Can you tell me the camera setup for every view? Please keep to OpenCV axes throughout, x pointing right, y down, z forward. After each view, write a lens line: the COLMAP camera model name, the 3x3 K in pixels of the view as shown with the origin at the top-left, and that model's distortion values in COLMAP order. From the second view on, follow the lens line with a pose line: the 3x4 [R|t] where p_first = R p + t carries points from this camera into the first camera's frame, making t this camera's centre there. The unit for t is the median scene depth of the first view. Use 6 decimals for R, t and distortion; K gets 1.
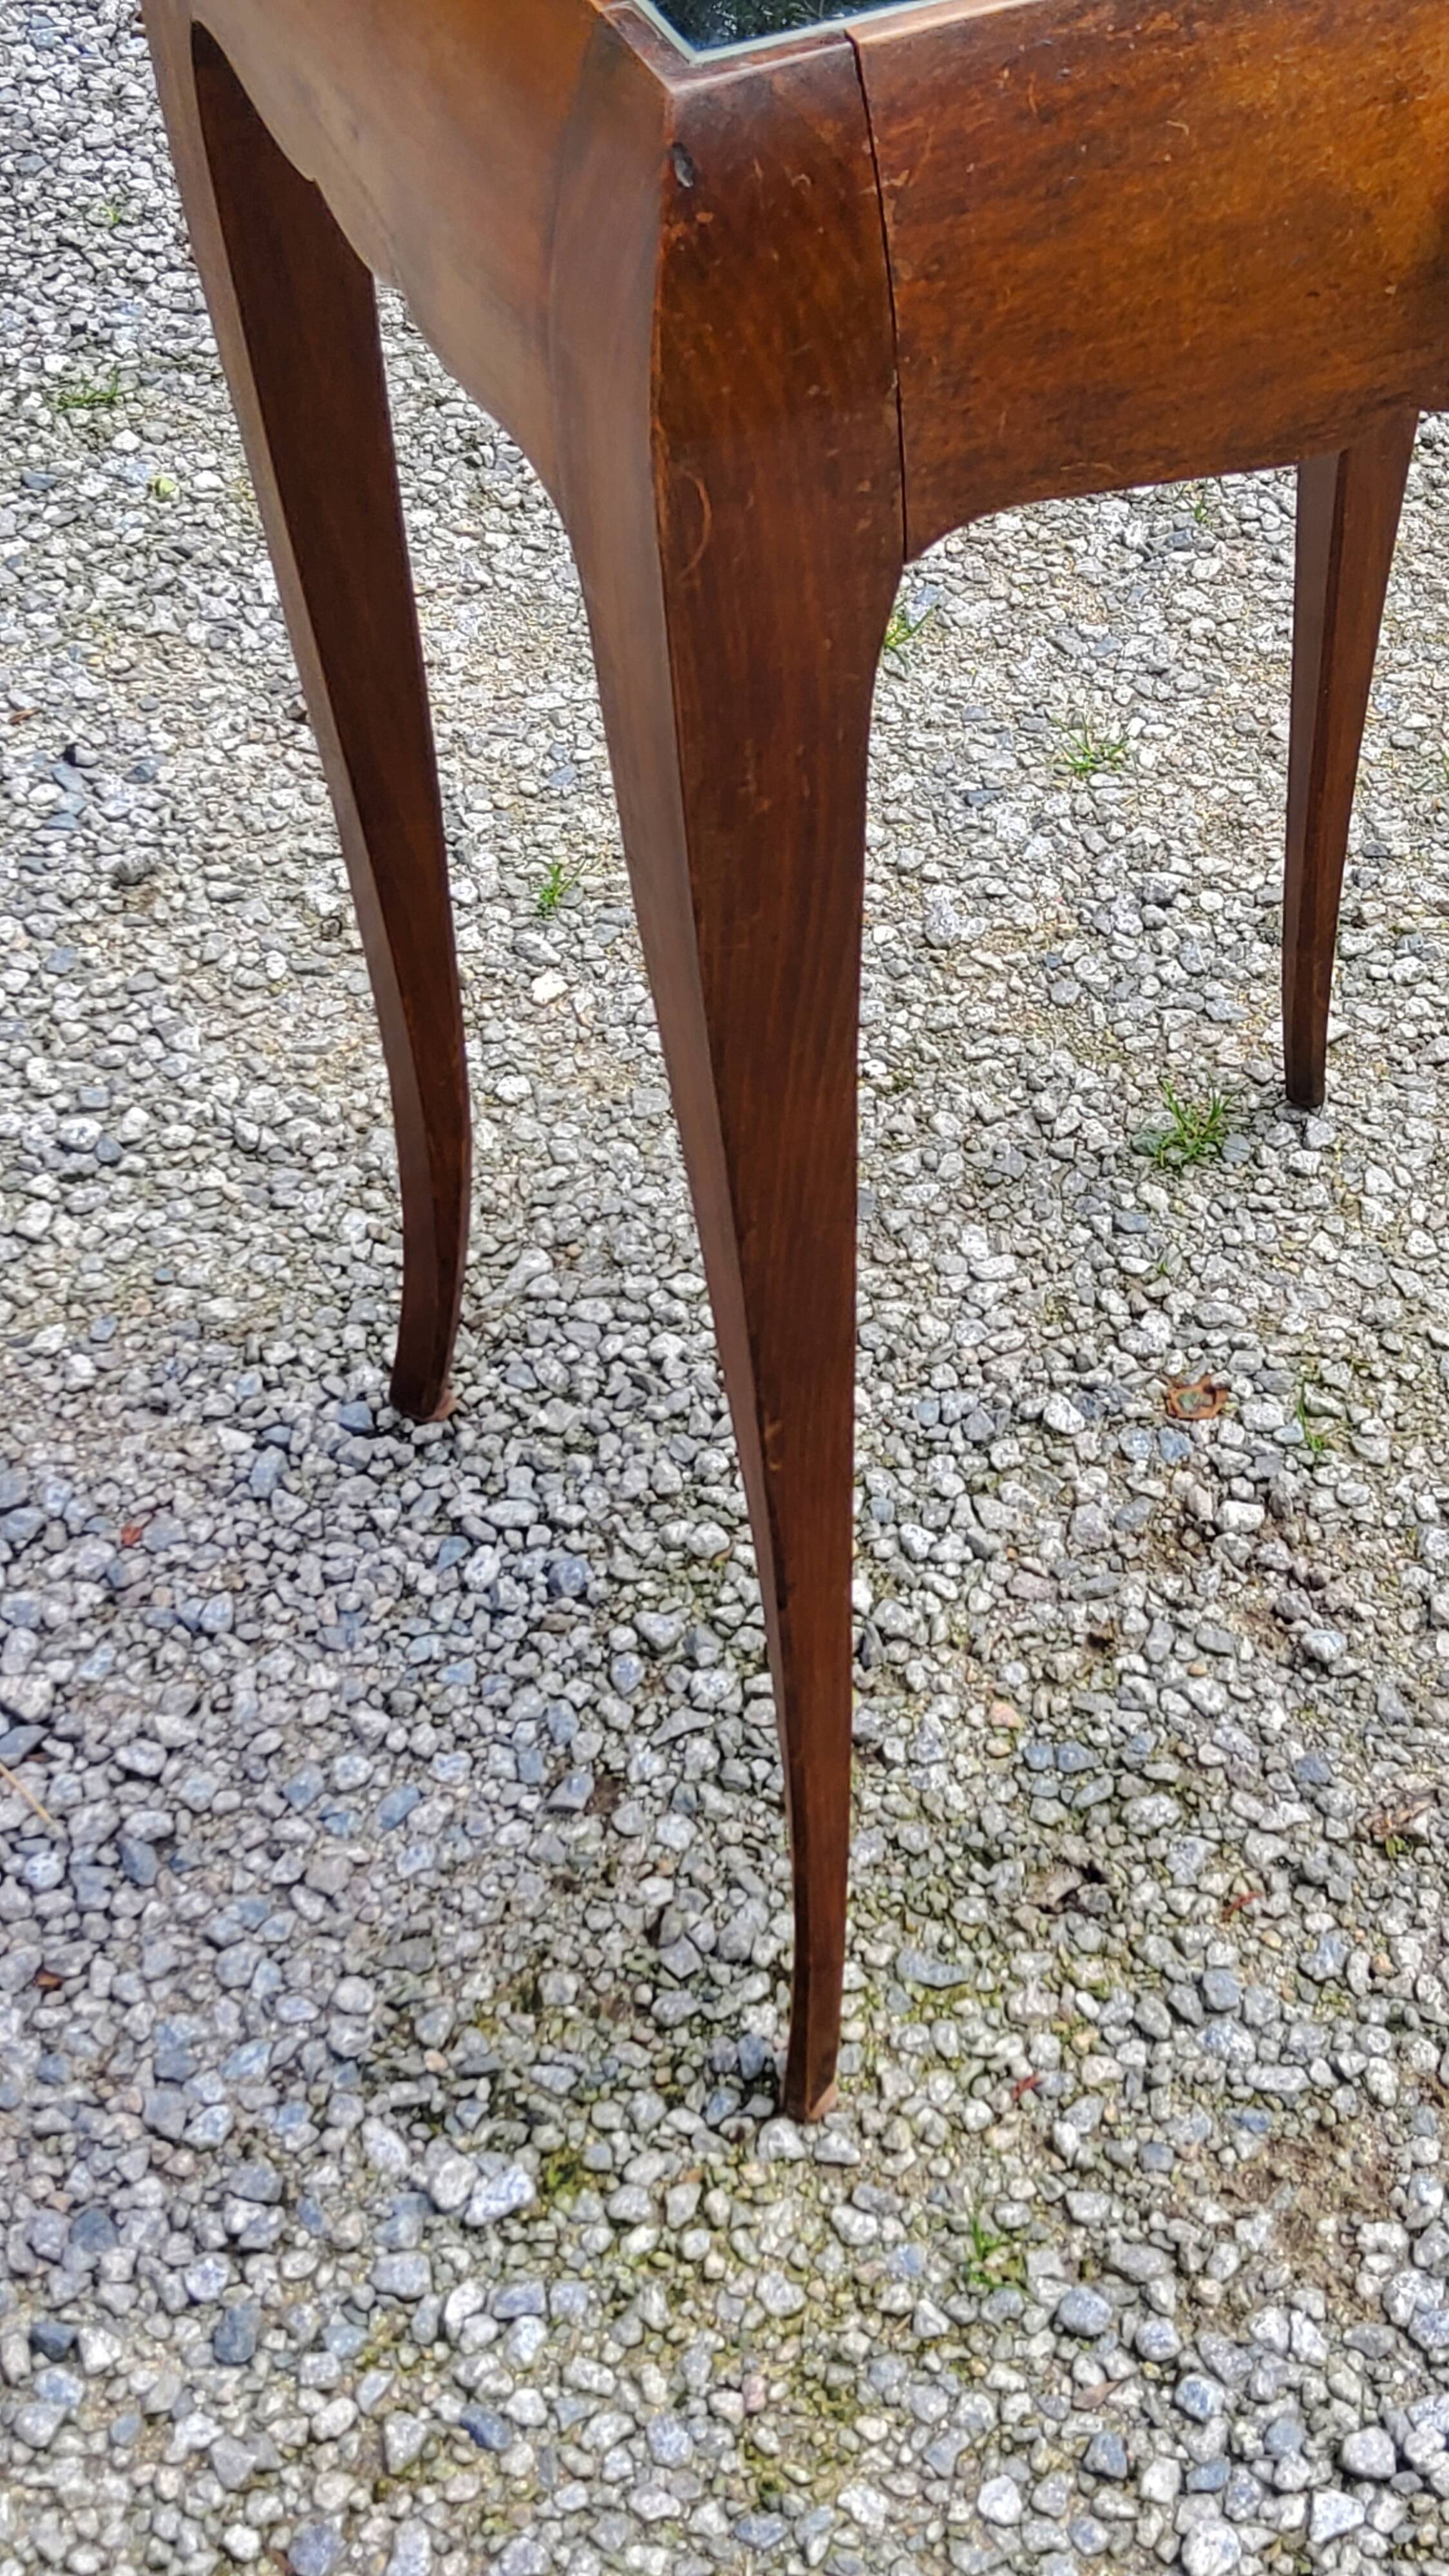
lens RADIAL K [[3843.2, 0, 758.5], [0, 3843.2, 1267.6], [0, 0, 1]] dist [0.102297, 0.000000]
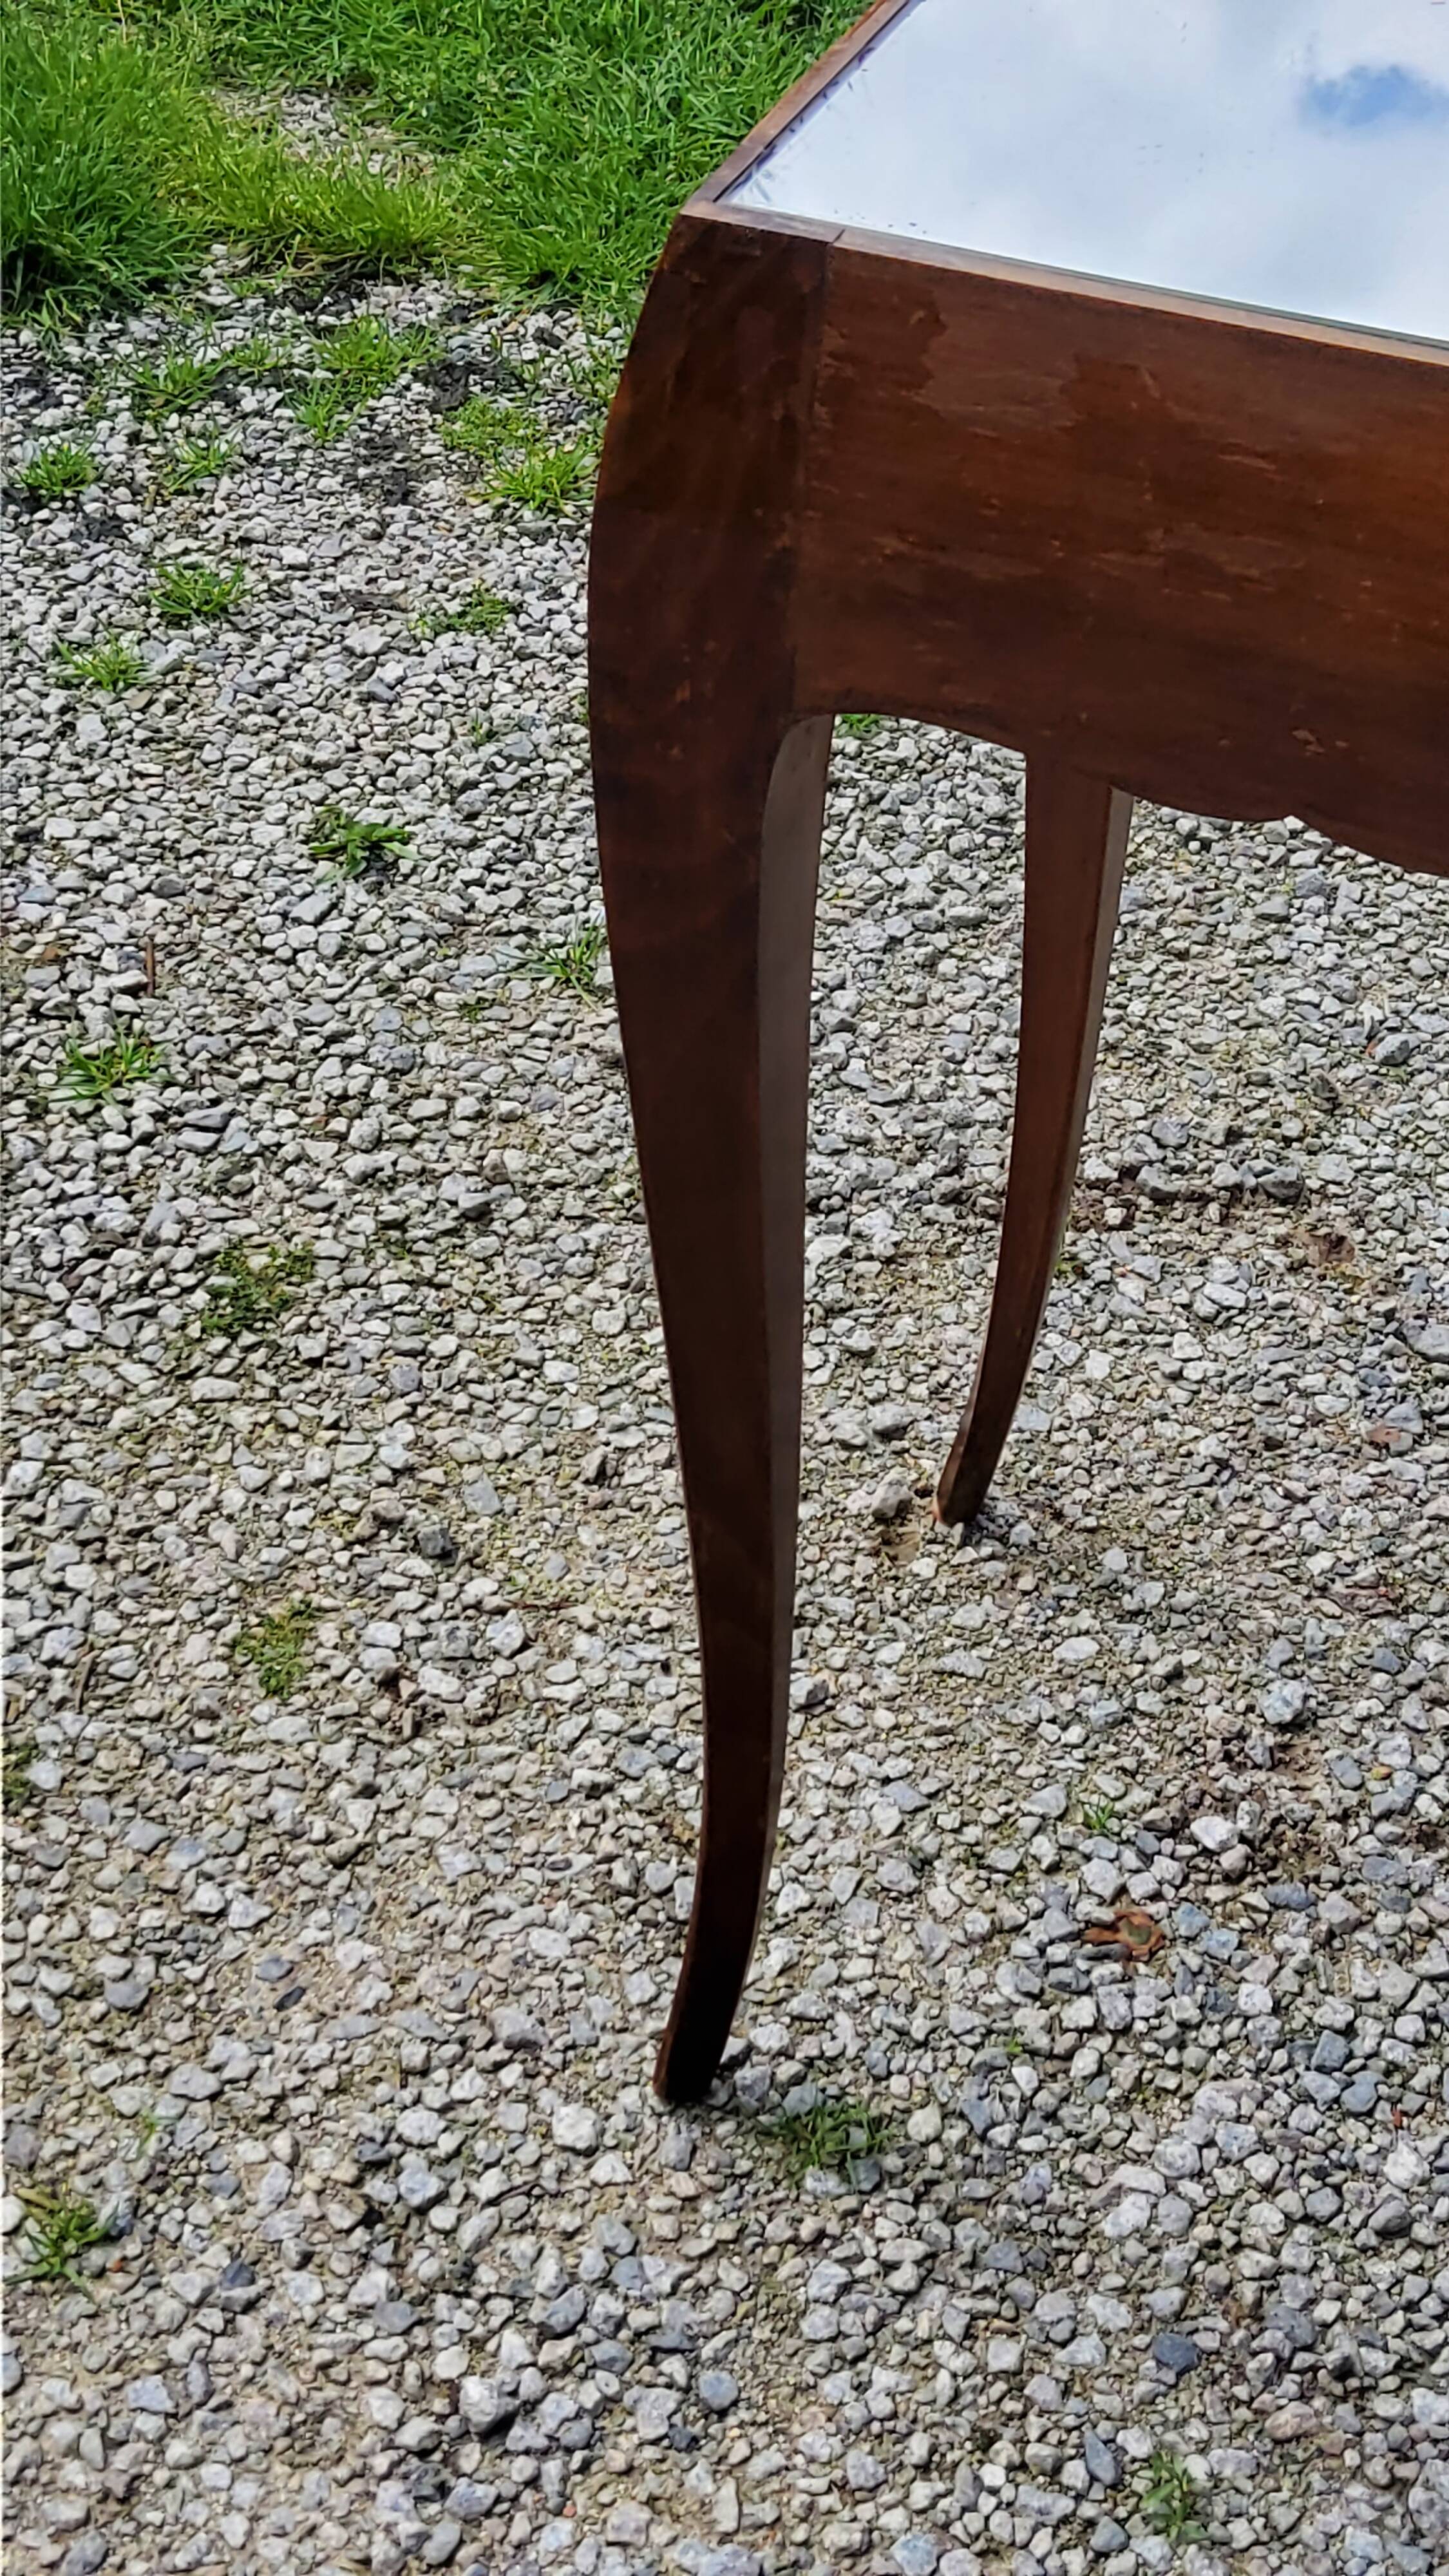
lens RADIAL K [[3843.2, 0, 715.6], [0, 3843.2, 1262.7], [0, 0, 1]] dist [0.102297, 0.000000]
pose [[-0.677277, -0.457867, 0.575894, -0.300717], [0.533510, 0.233359, 0.812964, -0.863369], [-0.506619, 0.857847, 0.086228, 0.849771]]
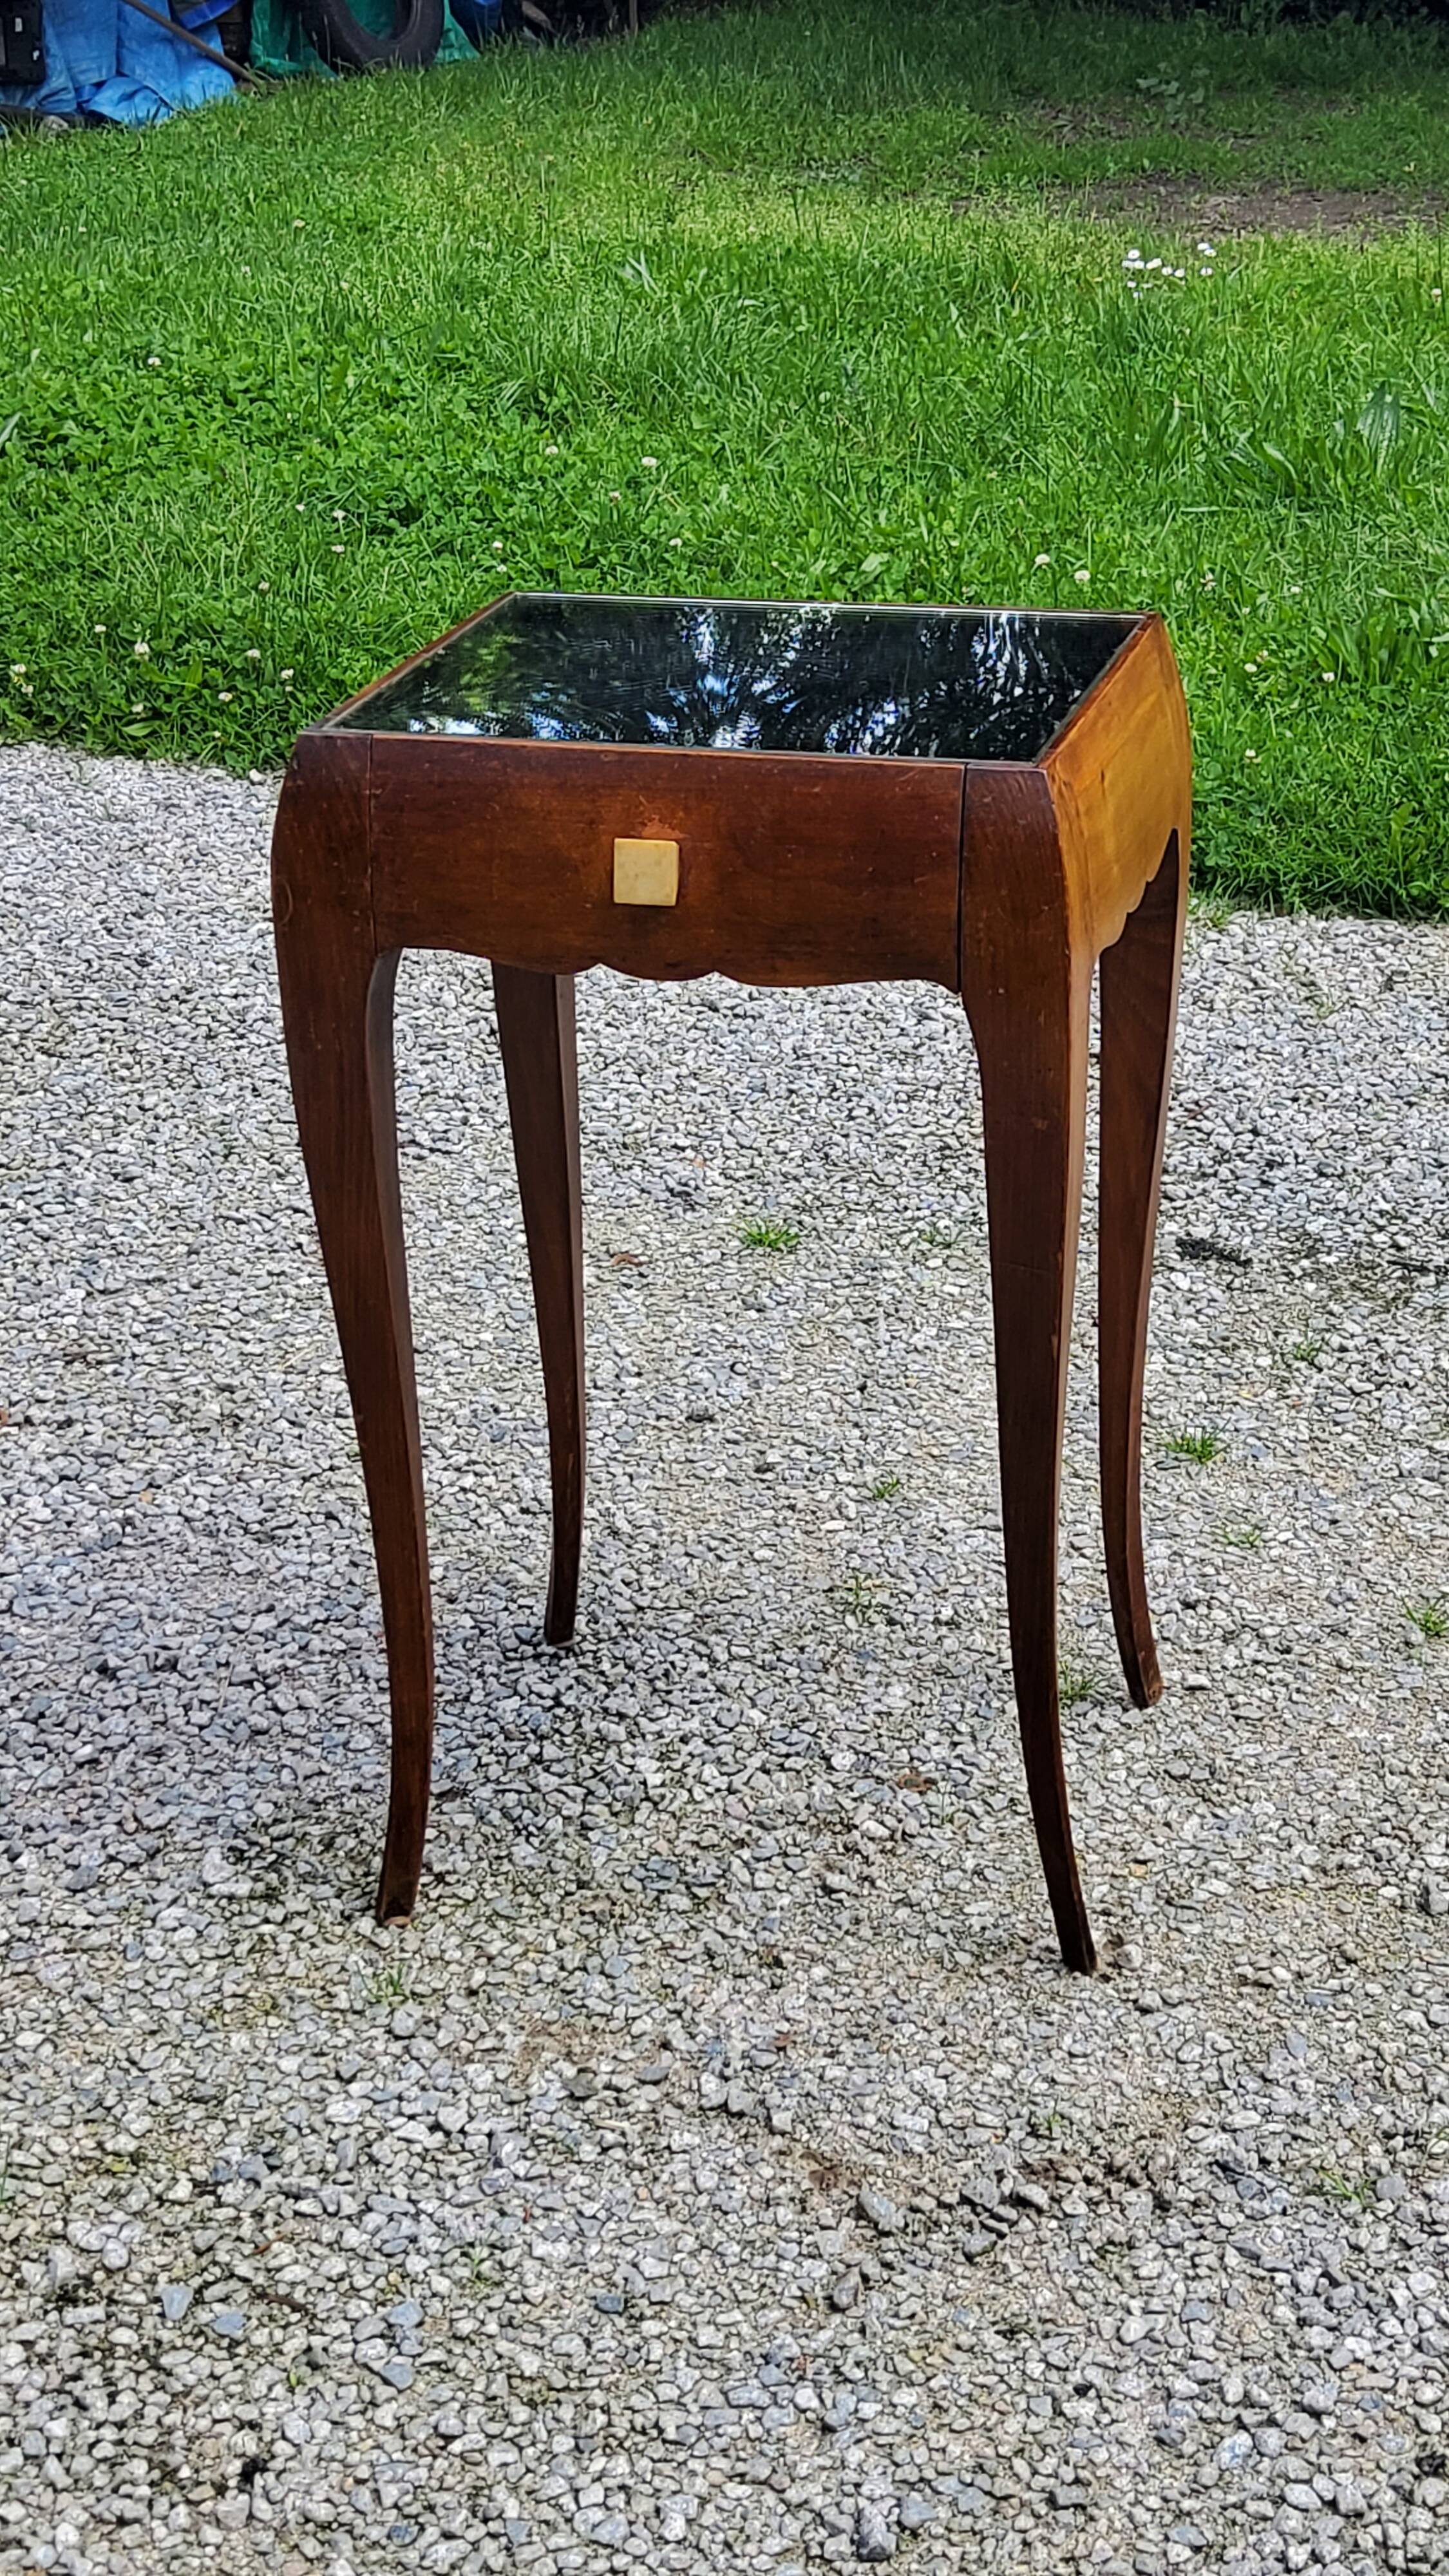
lens RADIAL K [[3843.2, 0, 747.0], [0, 3843.2, 1269.6], [0, 0, 1]] dist [0.102297, 0.000000]
pose [[0.778869, 0.255830, -0.572637, 0.954077], [-0.444980, 0.868832, -0.217079, 0.235739], [0.441990, 0.423889, 0.790546, -0.410180]]
